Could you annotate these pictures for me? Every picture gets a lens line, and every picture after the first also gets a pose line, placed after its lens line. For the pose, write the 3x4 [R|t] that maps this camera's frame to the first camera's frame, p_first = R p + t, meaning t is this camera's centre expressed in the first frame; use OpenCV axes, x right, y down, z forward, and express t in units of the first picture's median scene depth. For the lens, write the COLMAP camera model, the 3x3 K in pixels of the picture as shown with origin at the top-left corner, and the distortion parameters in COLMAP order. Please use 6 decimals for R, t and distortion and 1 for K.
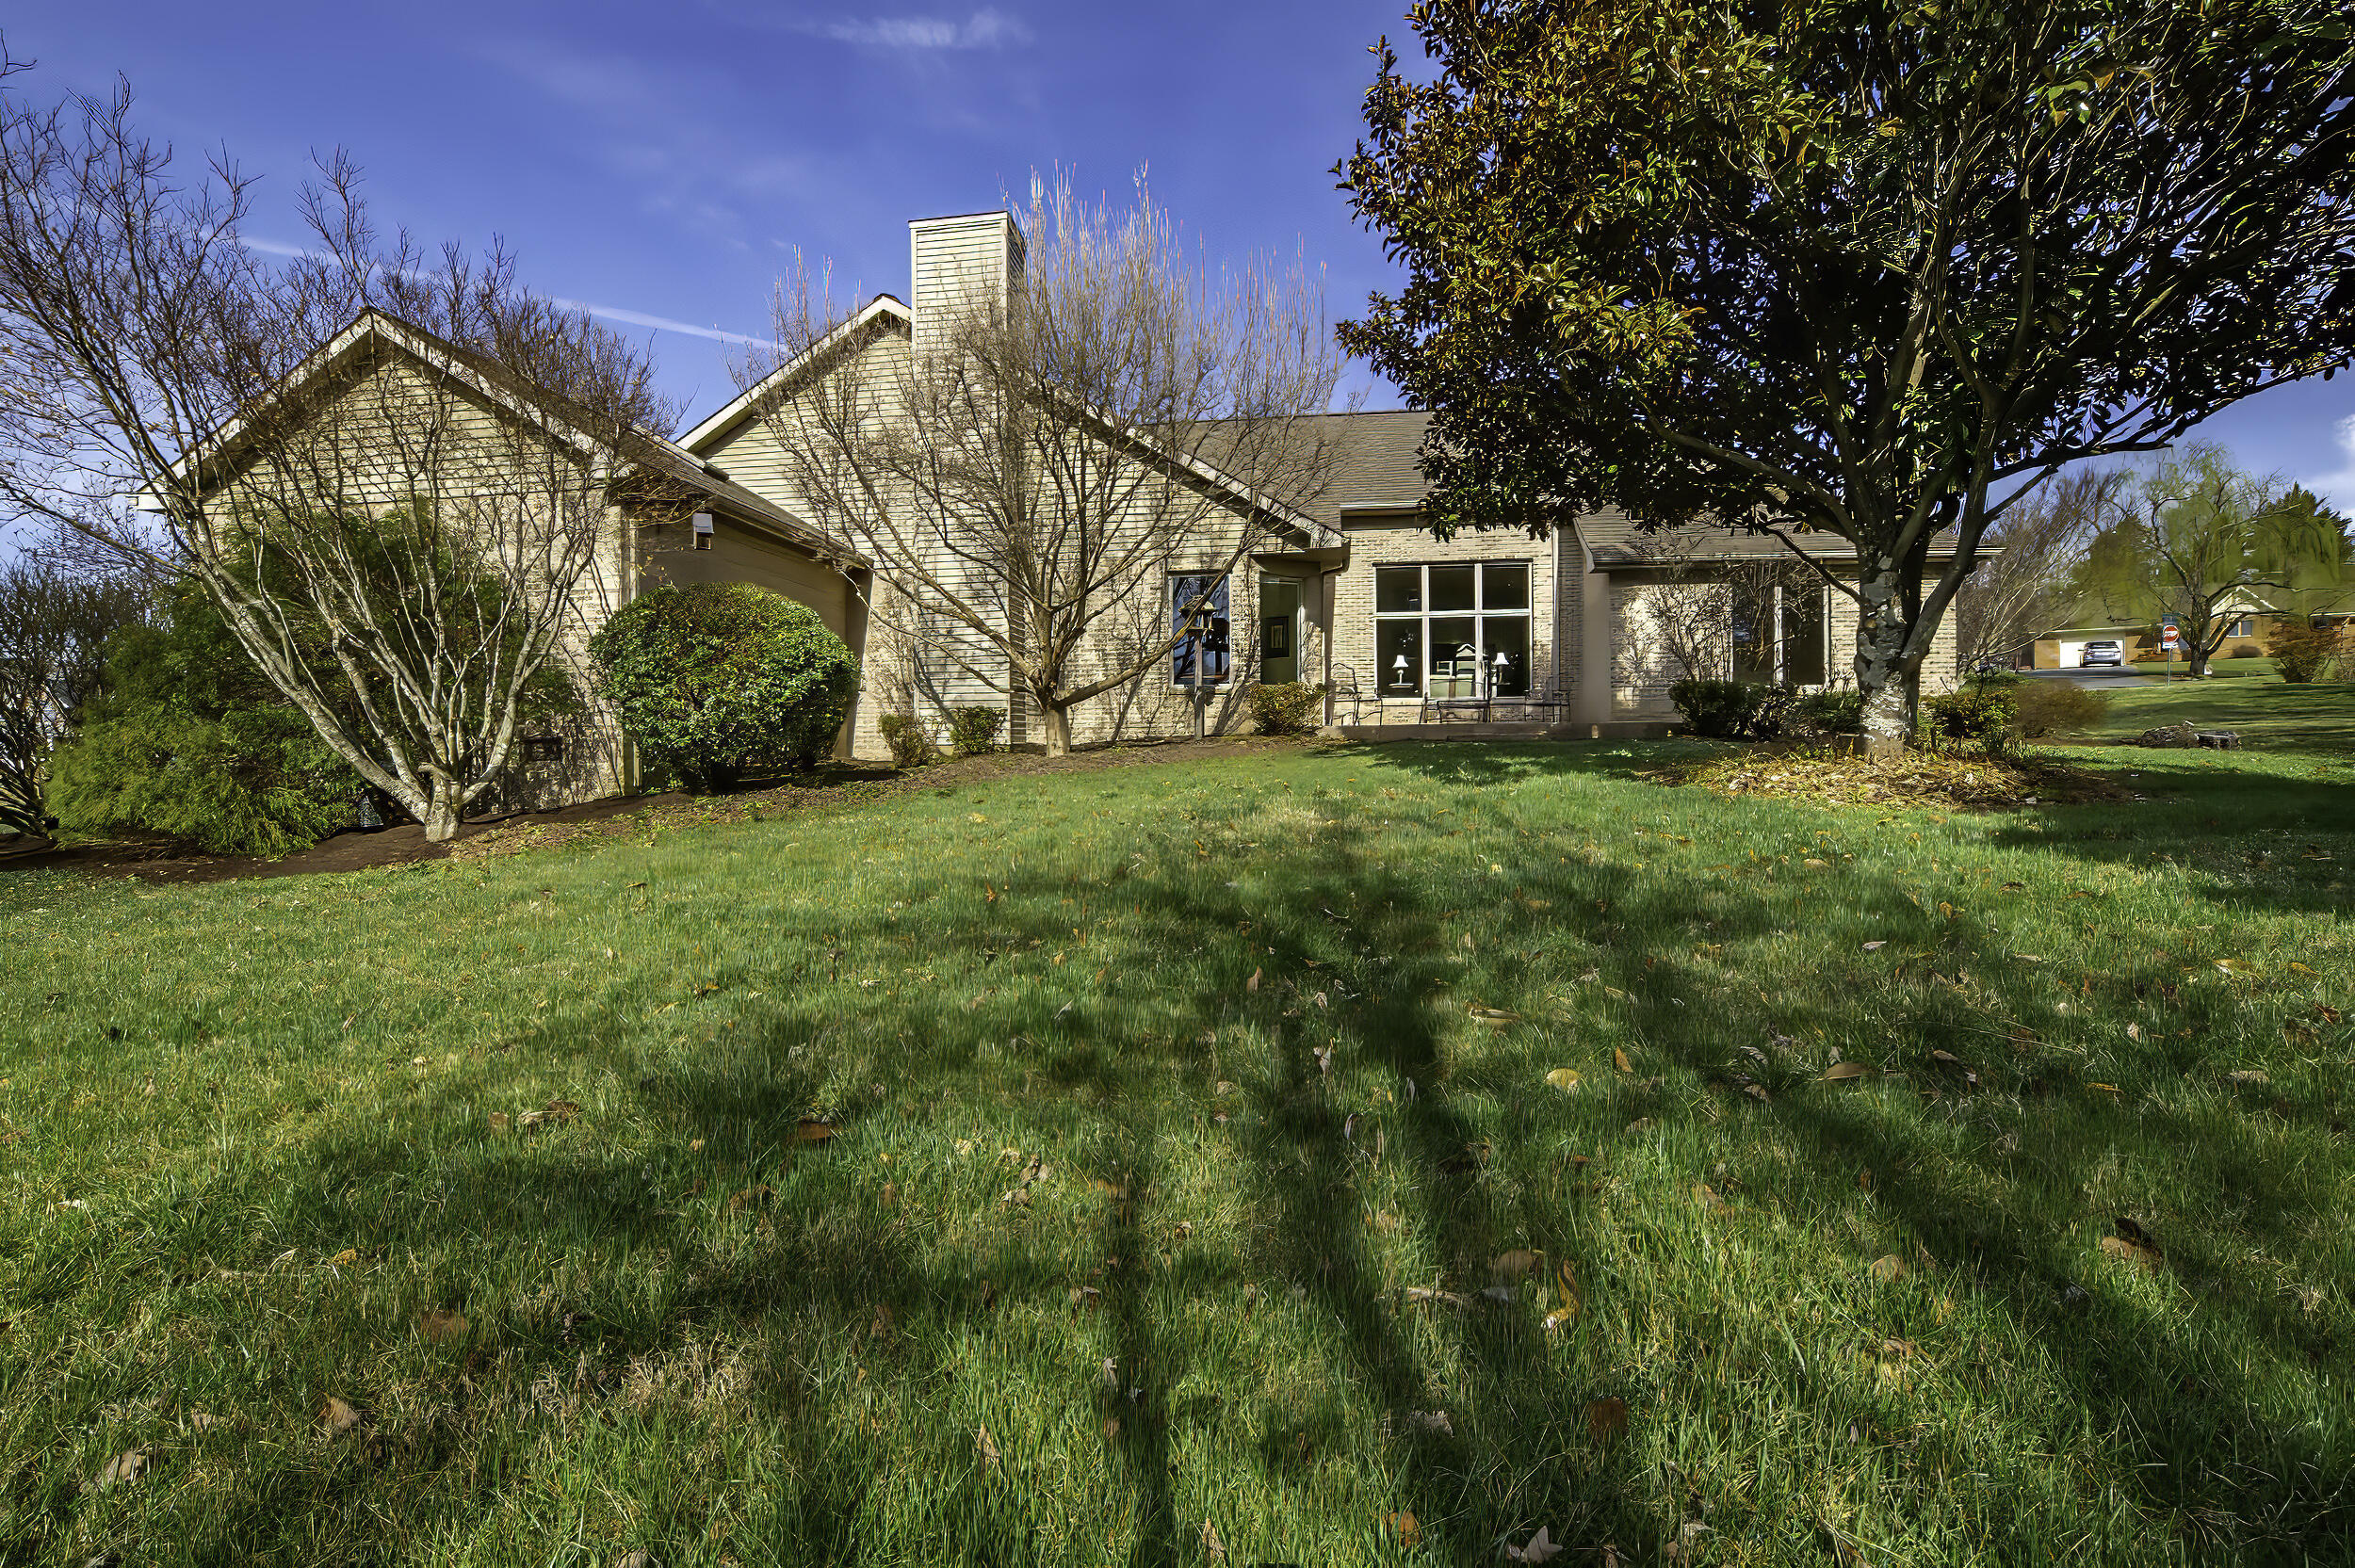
lens RADIAL K [[1065.9, 0, 1166.0], [0, 1065.9, 786.5], [0, 0, 1]] dist [-0.029093, 0.003007]
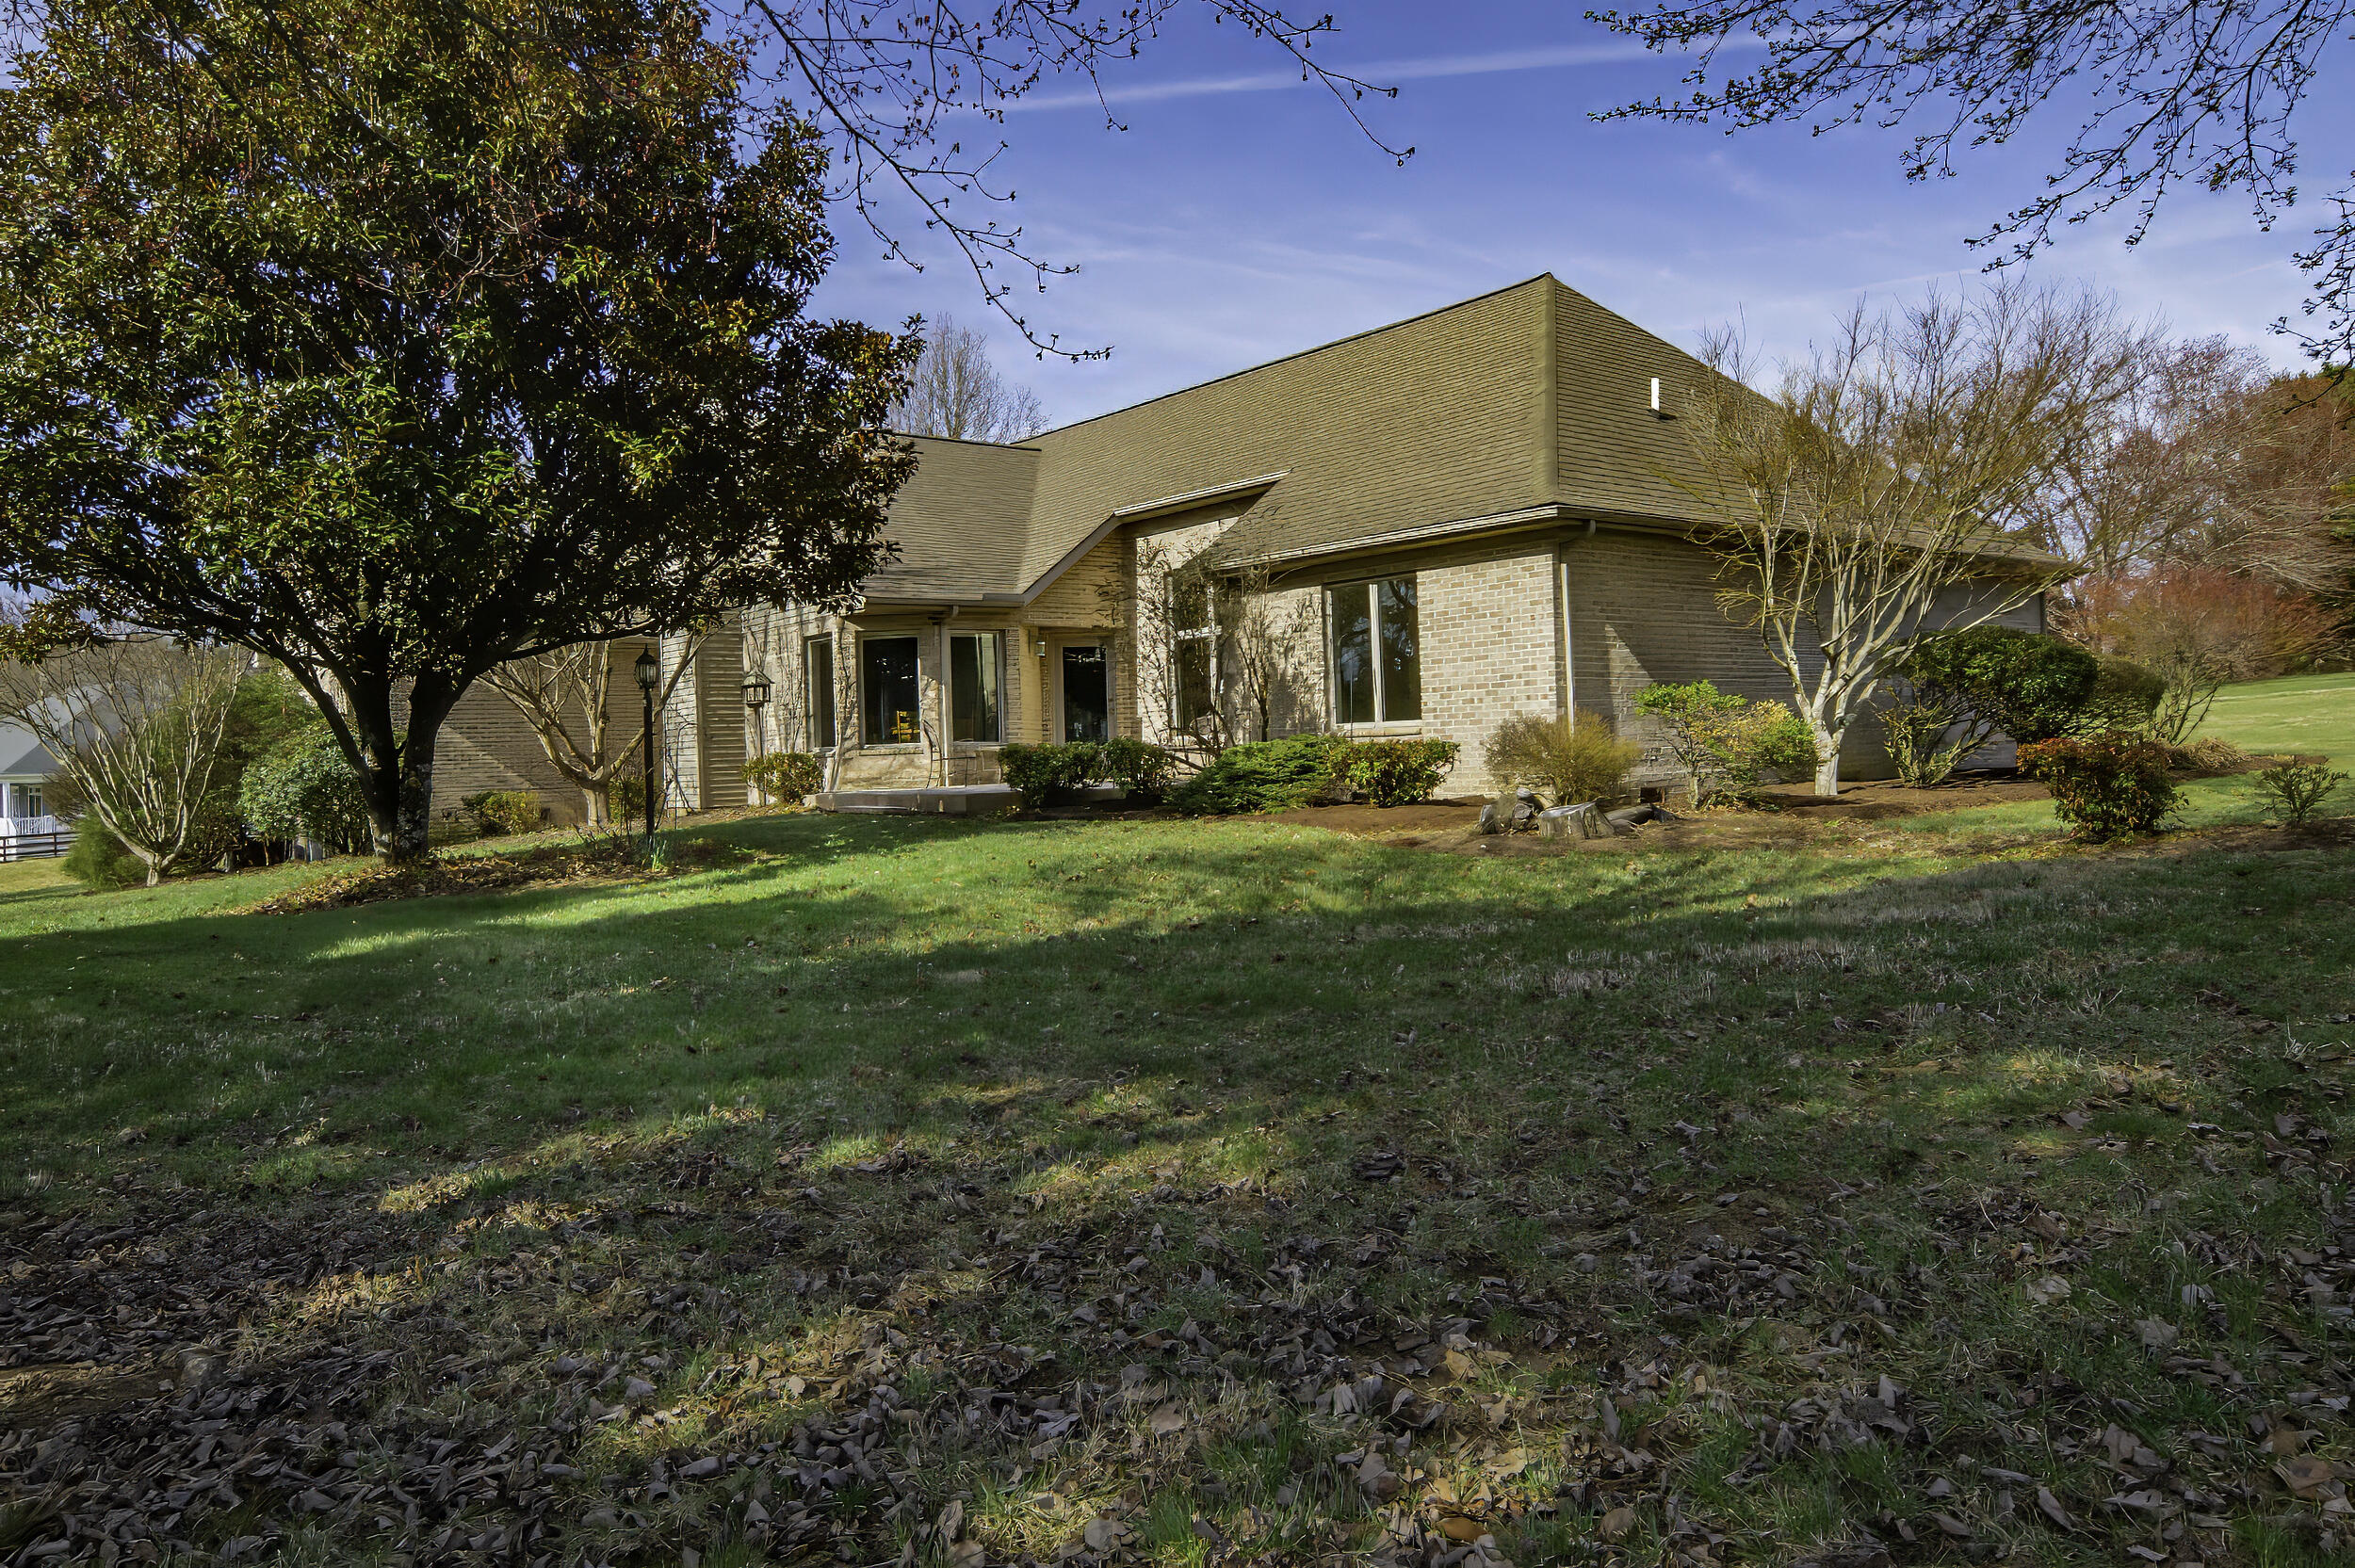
lens RADIAL K [[1628.0, 0, 1172.3], [0, 1628.0, 759.3], [0, 0, 1]] dist [0.006870, -0.000104]
pose [[0.743407, -0.020550, -0.668524, 1.267208], [0.010348, 0.999762, -0.019224, -0.048238], [0.668760, 0.007373, 0.743442, 0.063831]]
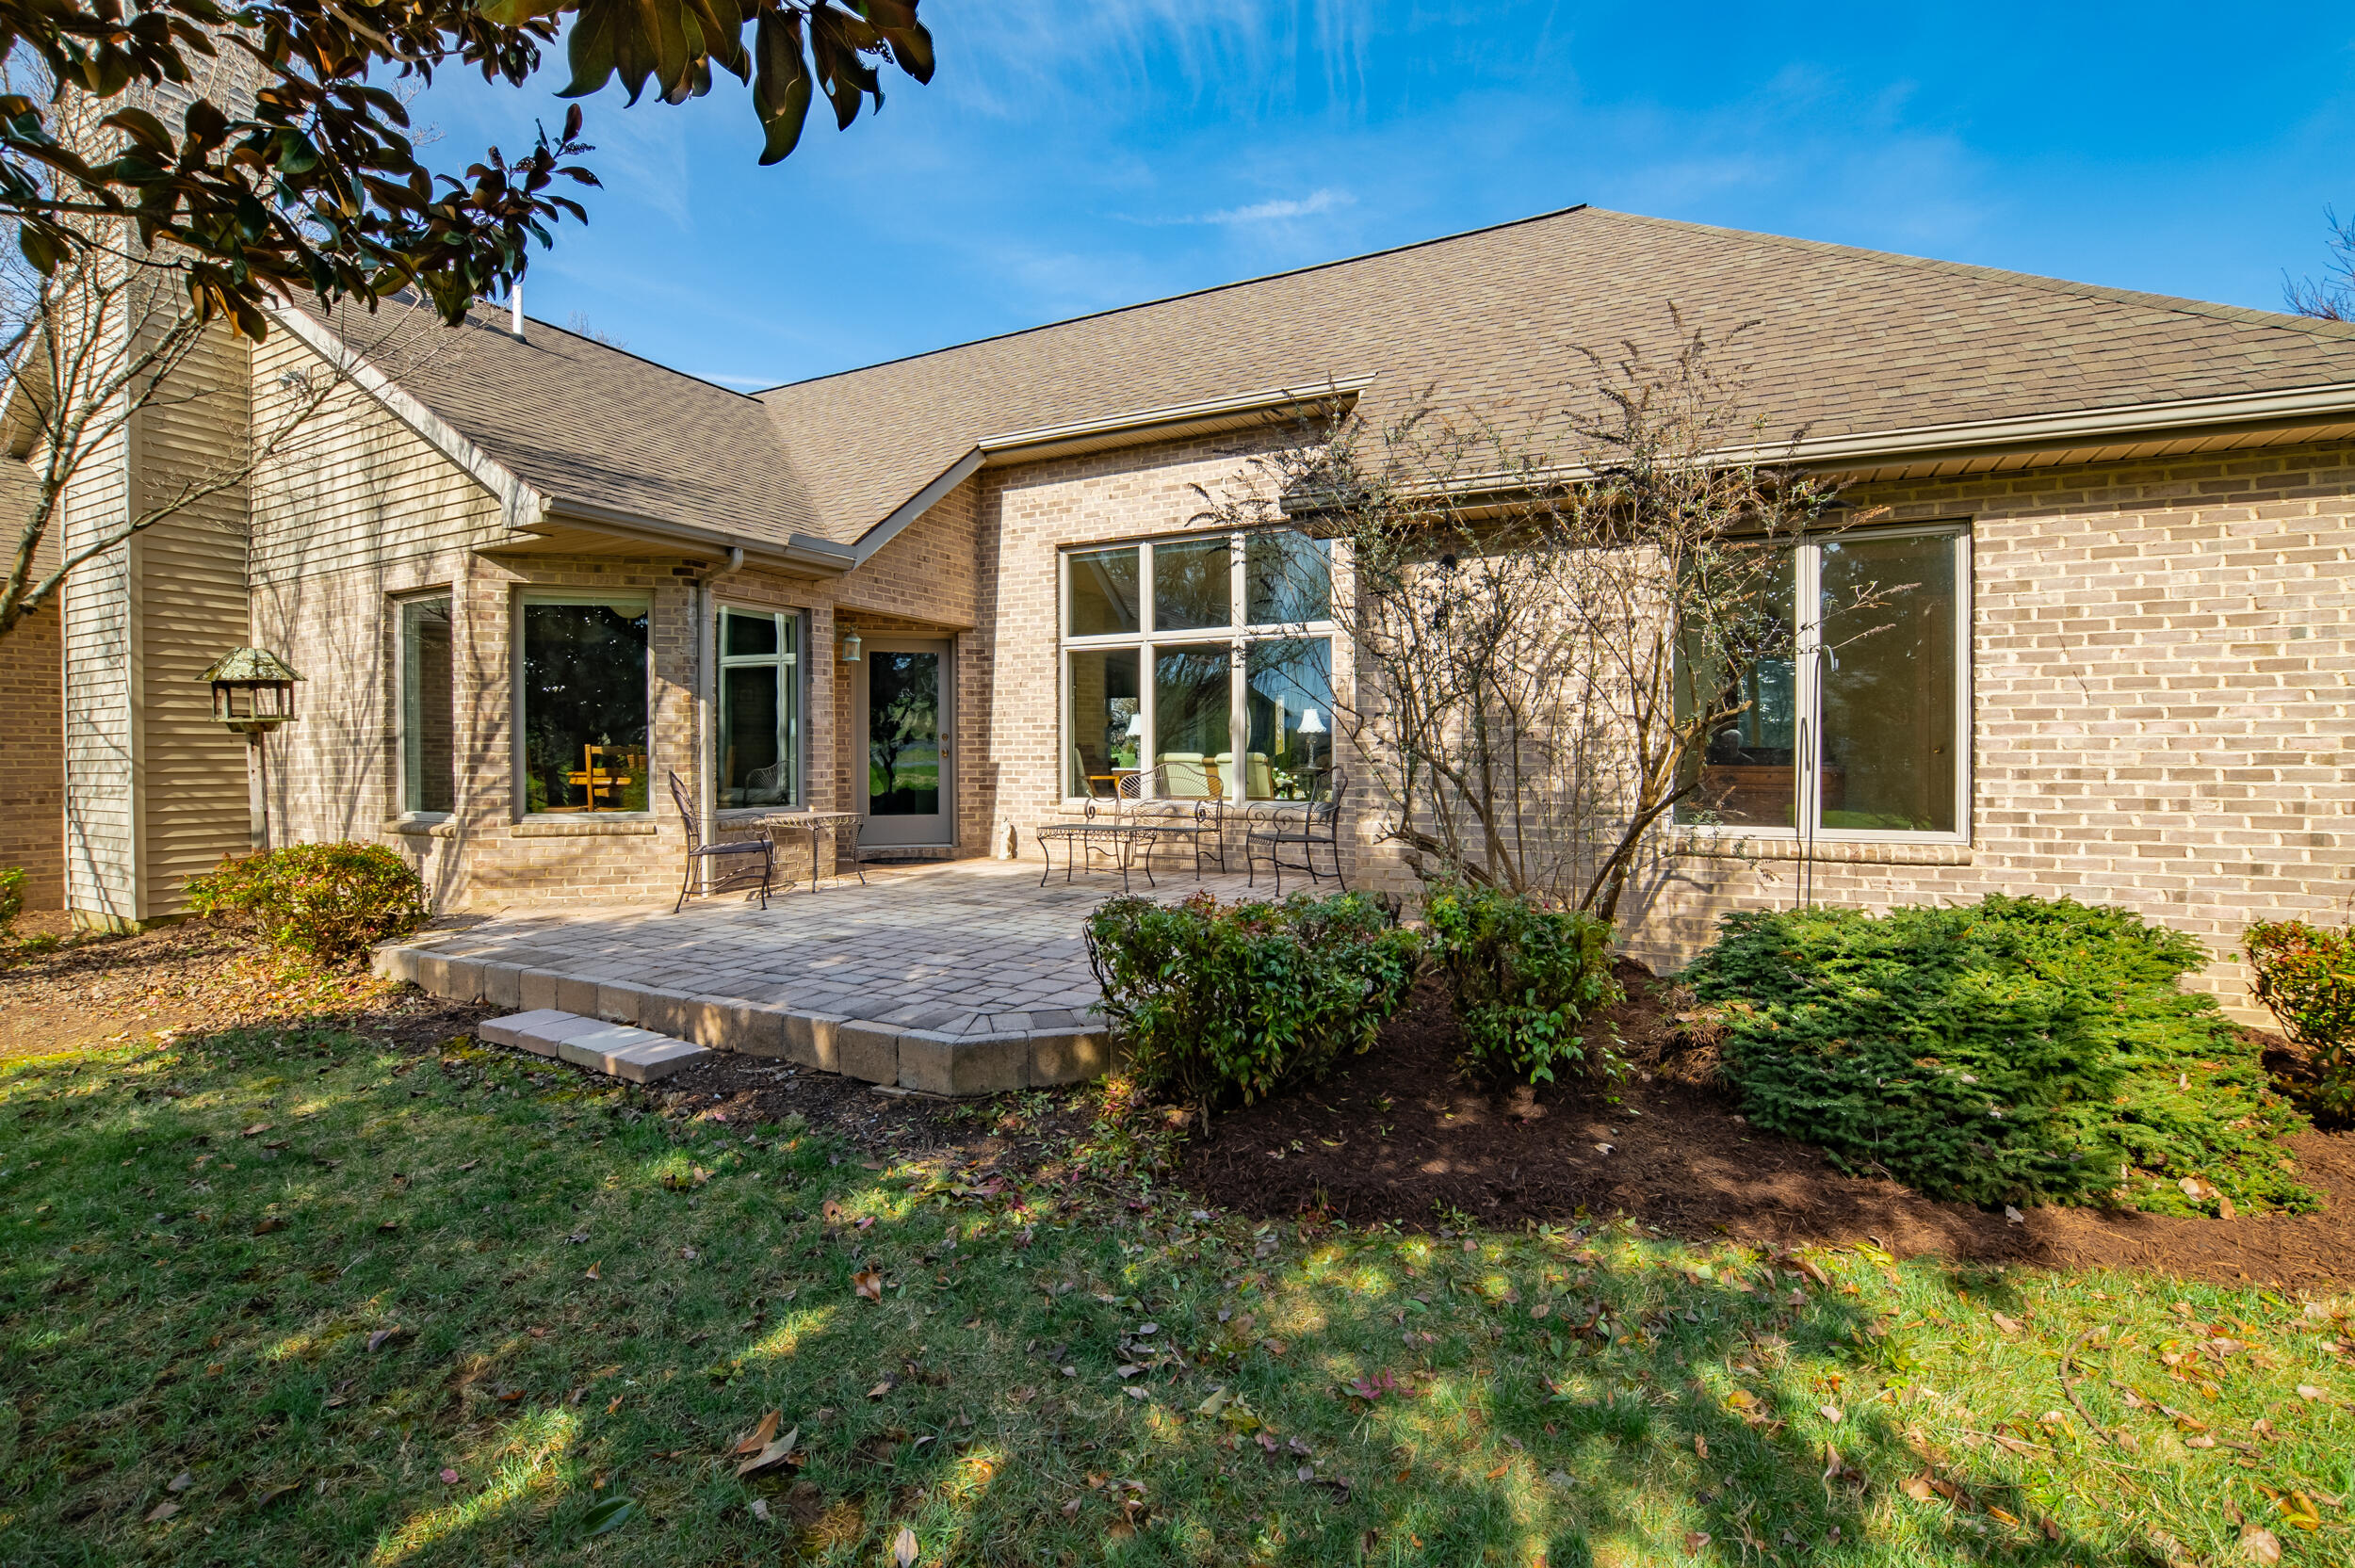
lens RADIAL K [[1065.9, 0, 1188.2], [0, 1065.9, 772.9], [0, 0, 1]] dist [-0.029093, 0.003007]
pose [[0.954280, 0.007395, -0.298823, 0.508540], [-0.010573, 0.999903, -0.009019, -0.109253], [0.298728, 0.011766, 0.954266, 0.605366]]
